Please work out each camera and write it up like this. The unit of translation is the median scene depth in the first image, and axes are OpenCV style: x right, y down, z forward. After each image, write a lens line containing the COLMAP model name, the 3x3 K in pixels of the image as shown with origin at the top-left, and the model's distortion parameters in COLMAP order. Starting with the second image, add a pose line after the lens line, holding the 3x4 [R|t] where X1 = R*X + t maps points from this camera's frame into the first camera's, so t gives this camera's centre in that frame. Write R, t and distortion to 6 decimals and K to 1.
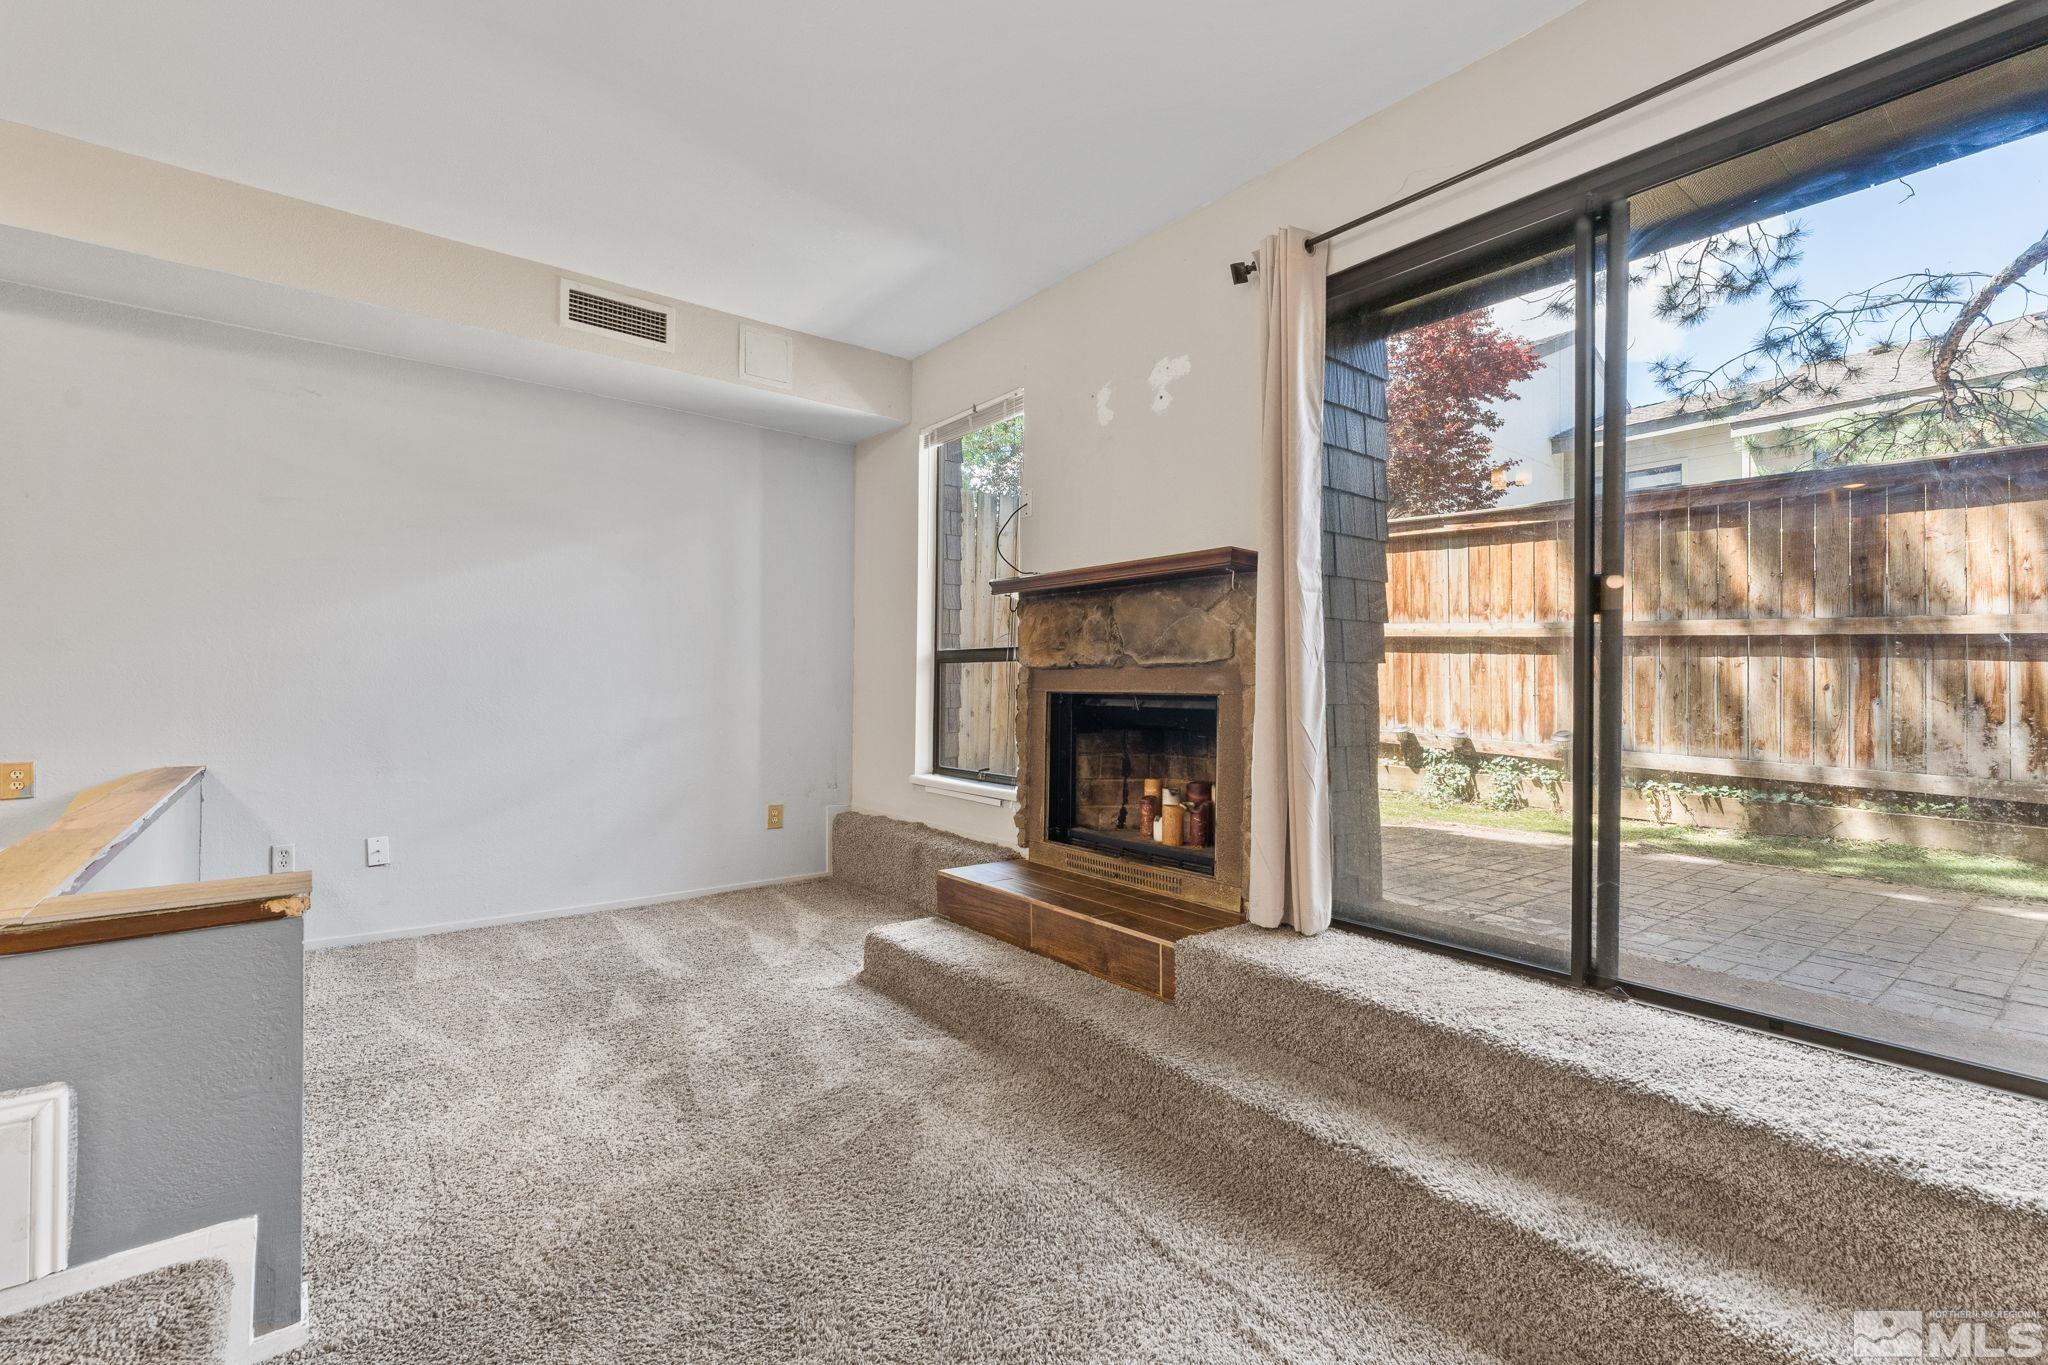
lens RADIAL K [[893.0, 0, 1031.1], [0, 893.0, 677.7], [0, 0, 1]] dist [-0.001322, 0.000694]
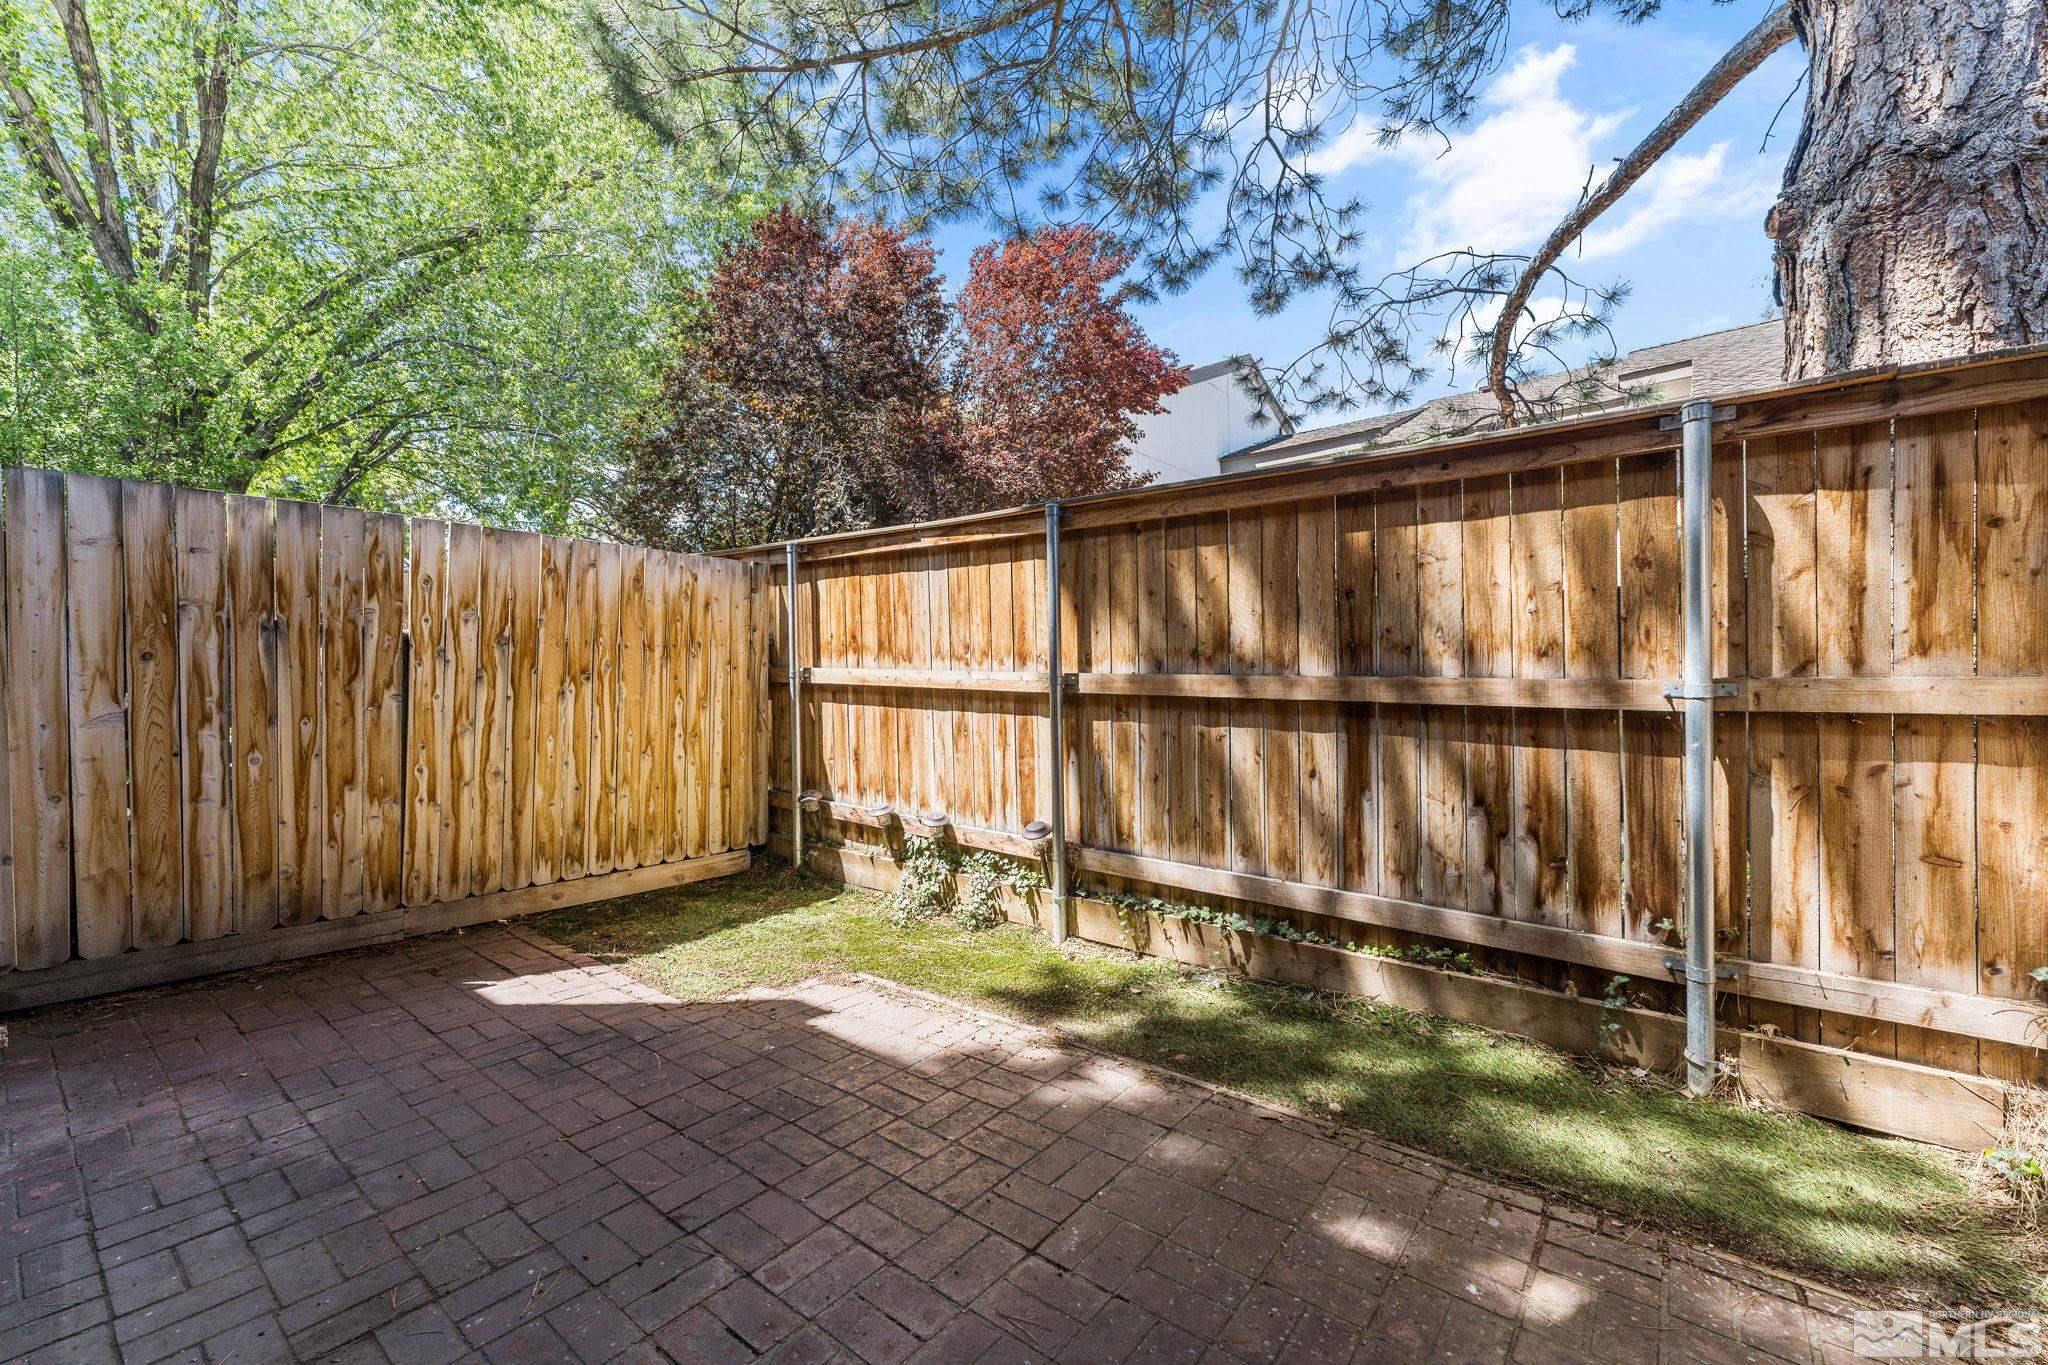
lens RADIAL K [[838.3, 0, 1012.9], [0, 838.3, 692.6], [0, 0, 1]] dist [0.000632, -0.000257]
pose [[0.976715, -0.021835, 0.213429, 0.617899], [0.018907, 0.999697, 0.015750, -0.082868], [-0.213708, -0.011348, 0.976832, 0.477896]]
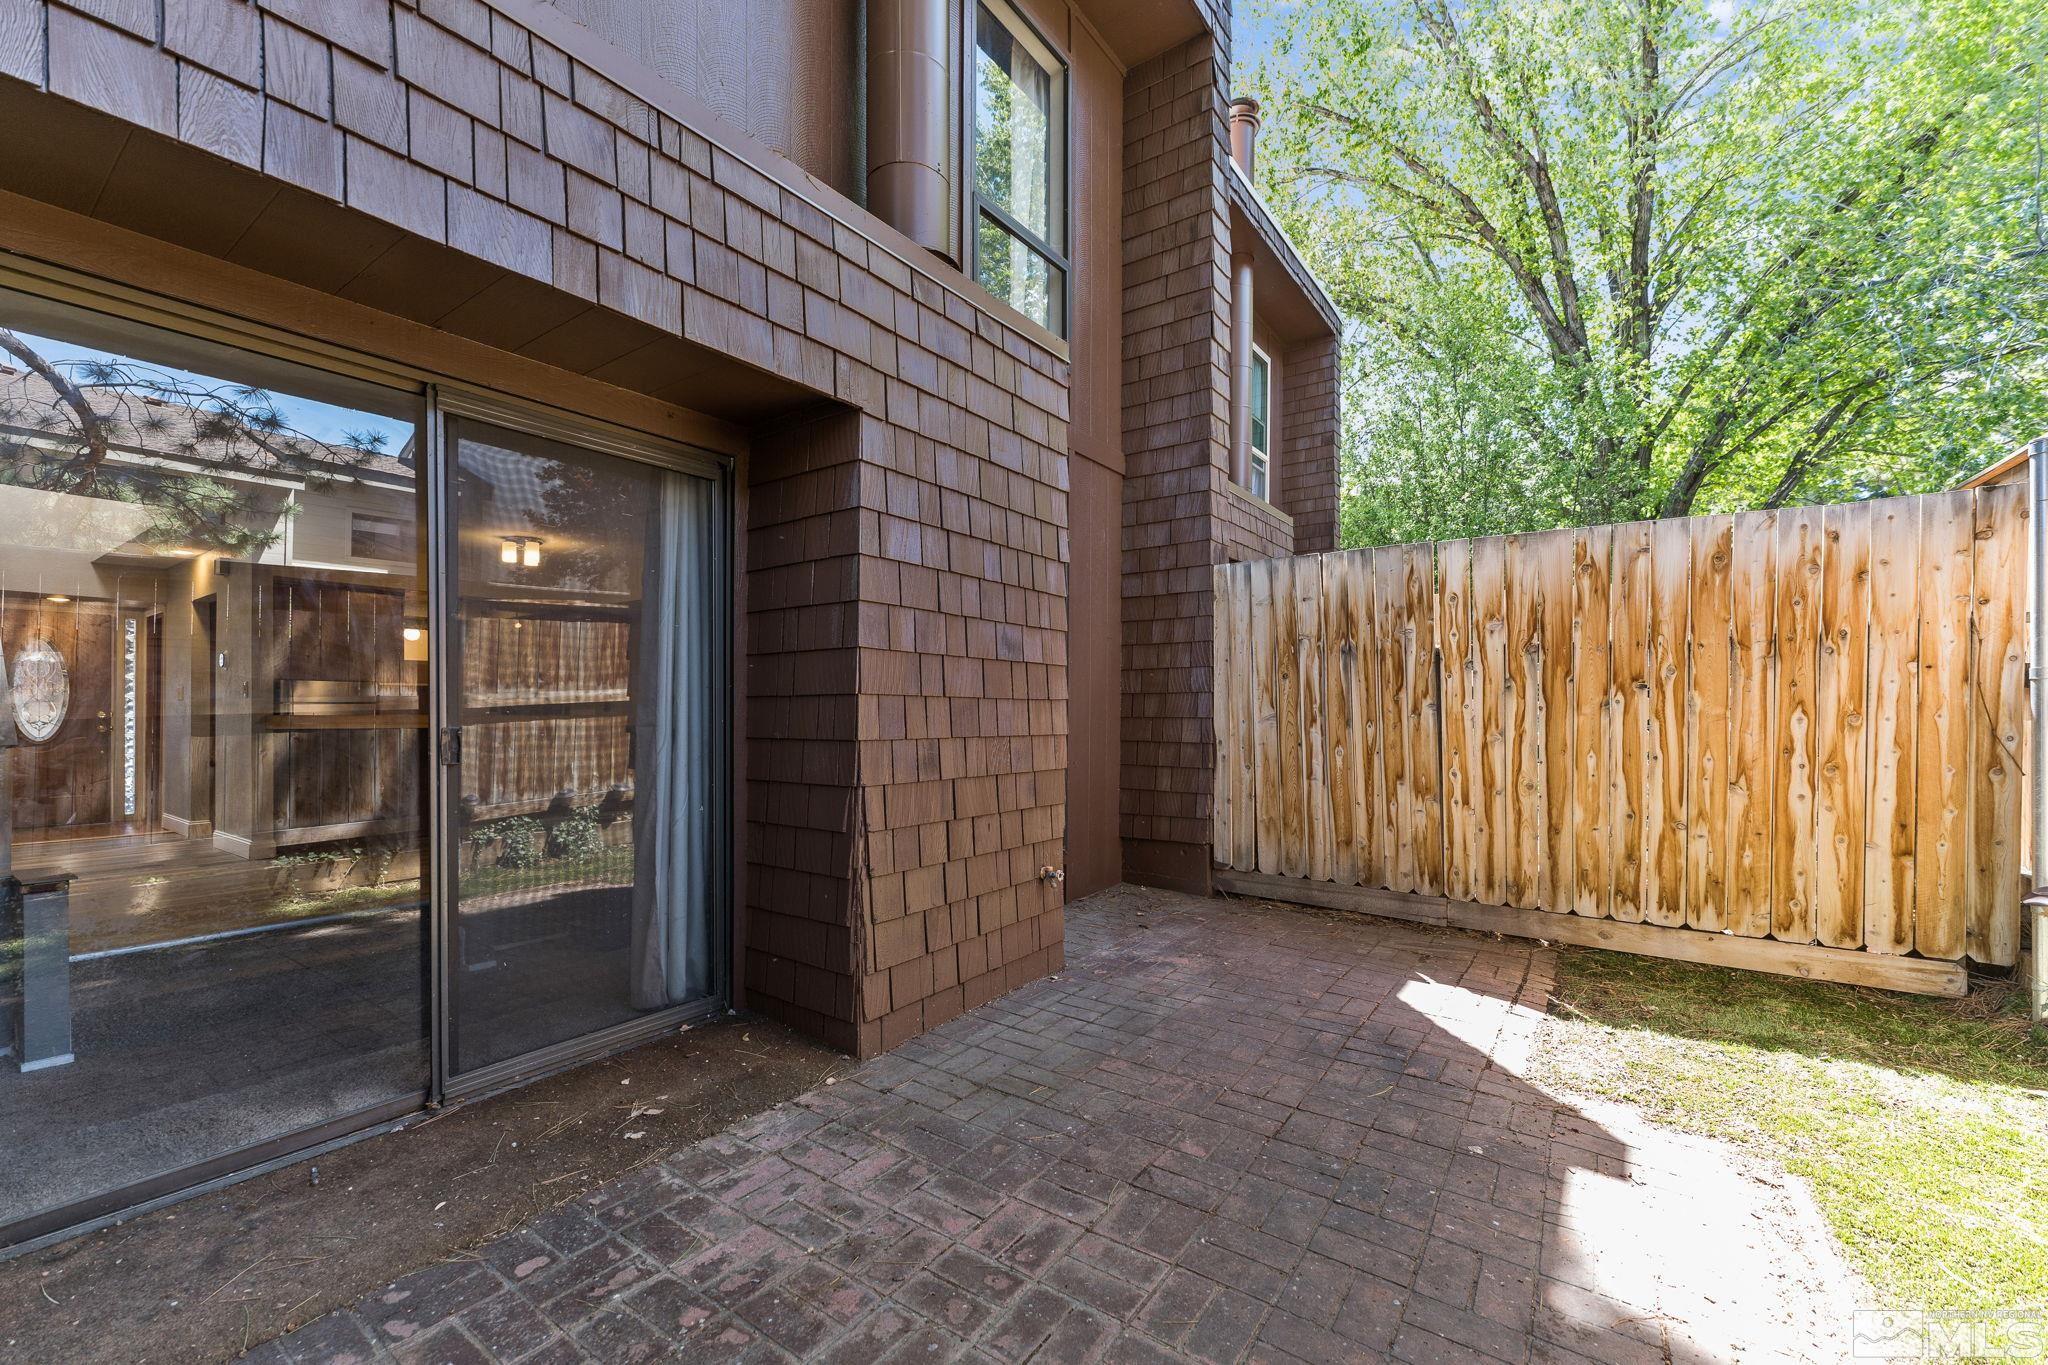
lens RADIAL K [[838.3, 0, 1009.2], [0, 838.3, 710.5], [0, 0, 1]] dist [0.000632, -0.000257]
pose [[0.260855, -0.006913, -0.965353, 1.014734], [0.007421, 0.999959, -0.005156, -0.069100], [0.965350, -0.005819, 0.260895, 0.759269]]
